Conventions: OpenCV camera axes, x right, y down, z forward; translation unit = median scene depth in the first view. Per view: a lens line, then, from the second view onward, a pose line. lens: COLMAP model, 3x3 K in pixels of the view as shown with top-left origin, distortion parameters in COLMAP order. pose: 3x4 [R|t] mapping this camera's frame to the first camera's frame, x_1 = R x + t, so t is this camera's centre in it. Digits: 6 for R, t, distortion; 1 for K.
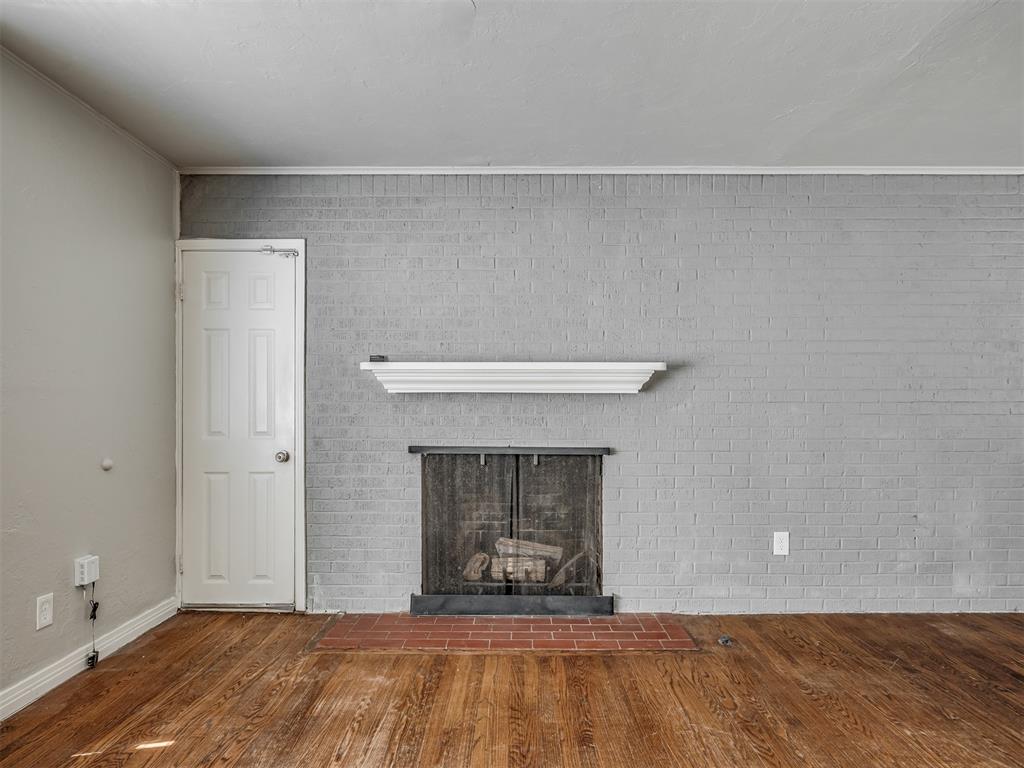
lens RADIAL K [[613.8, 0, 529.7], [0, 613.8, 408.6], [0, 0, 1]] dist [-0.006511, -0.003565]
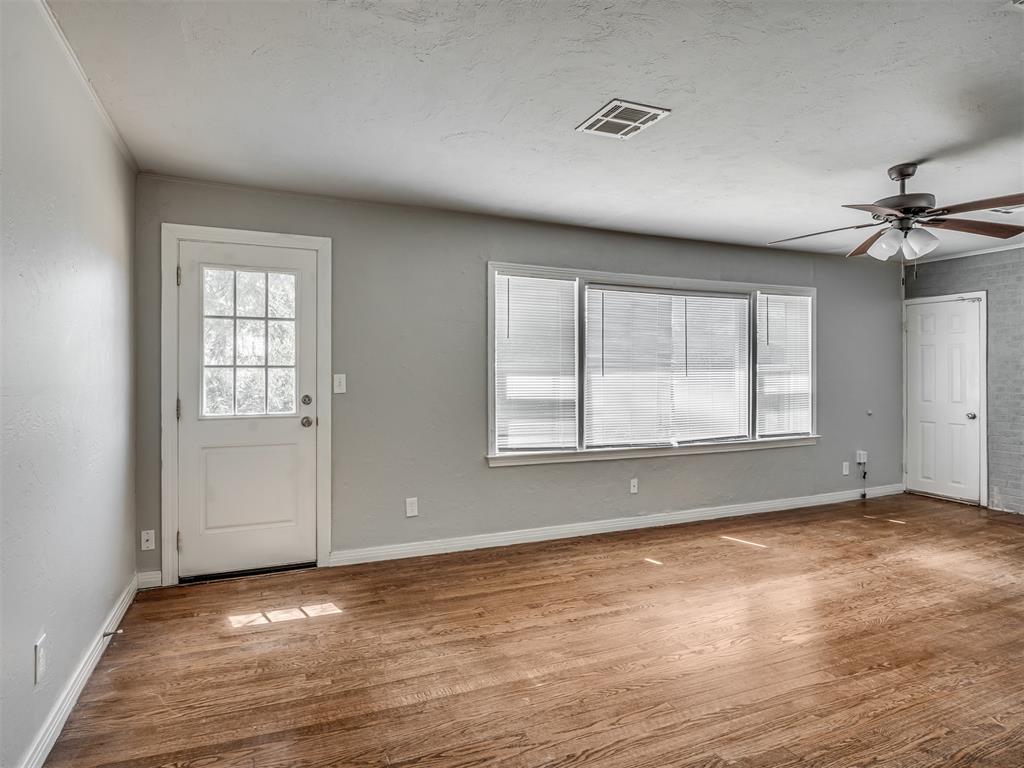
lens RADIAL K [[530.8, 0, 446.8], [0, 530.8, 371.4], [0, 0, 1]] dist [0.006747, -0.012641]
pose [[0.350926, -0.004427, -0.936393, 0.492147], [0.000210, 0.999989, -0.004650, -0.043755], [0.936403, 0.001435, 0.350923, -0.950885]]
